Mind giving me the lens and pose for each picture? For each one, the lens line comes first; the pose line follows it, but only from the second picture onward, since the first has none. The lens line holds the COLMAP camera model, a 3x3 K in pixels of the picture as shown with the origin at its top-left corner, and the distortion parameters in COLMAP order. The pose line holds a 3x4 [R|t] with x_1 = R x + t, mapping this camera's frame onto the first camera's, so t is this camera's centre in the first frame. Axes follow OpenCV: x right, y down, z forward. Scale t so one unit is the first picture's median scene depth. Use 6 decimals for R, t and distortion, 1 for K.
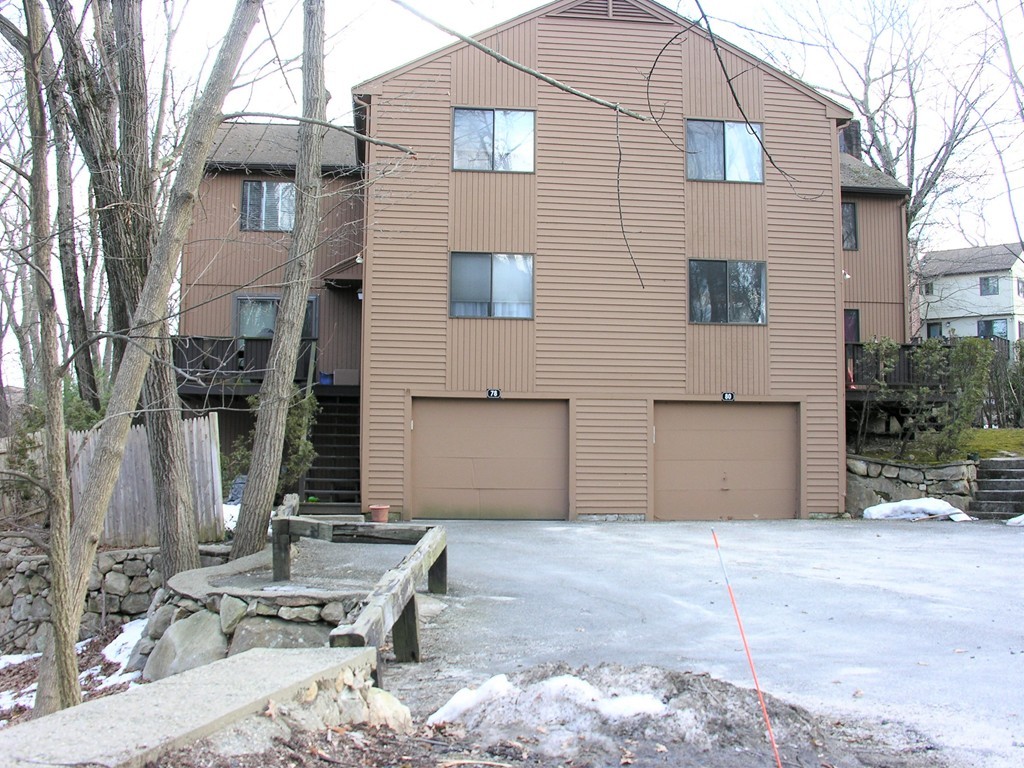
lens RADIAL K [[1119.2, 0, 512.0], [0, 1119.2, 384.0], [0, 0, 1]] dist [-0.230784, 0.267440]
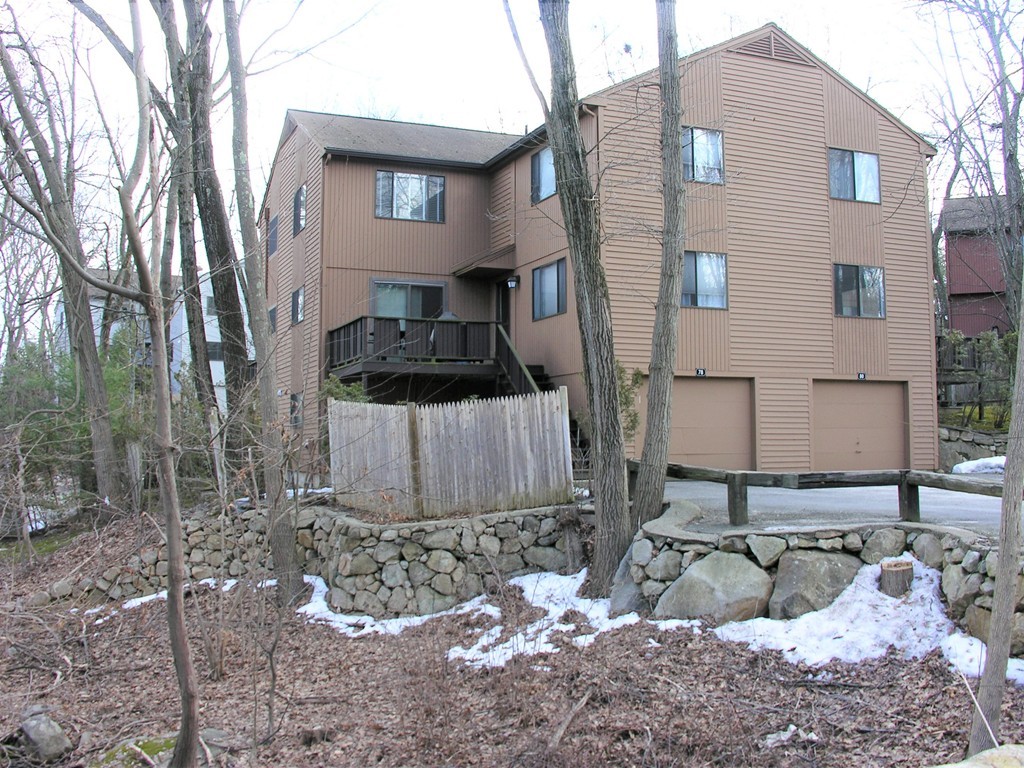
lens RADIAL K [[1087.2, 0, 512.0], [0, 1087.2, 384.0], [0, 0, 1]] dist [-0.204681, 0.168267]
pose [[0.960434, 0.001997, 0.278500, -0.515153], [-0.004209, 0.999964, 0.007346, 0.012990], [-0.278476, -0.008228, 0.960408, -0.026699]]
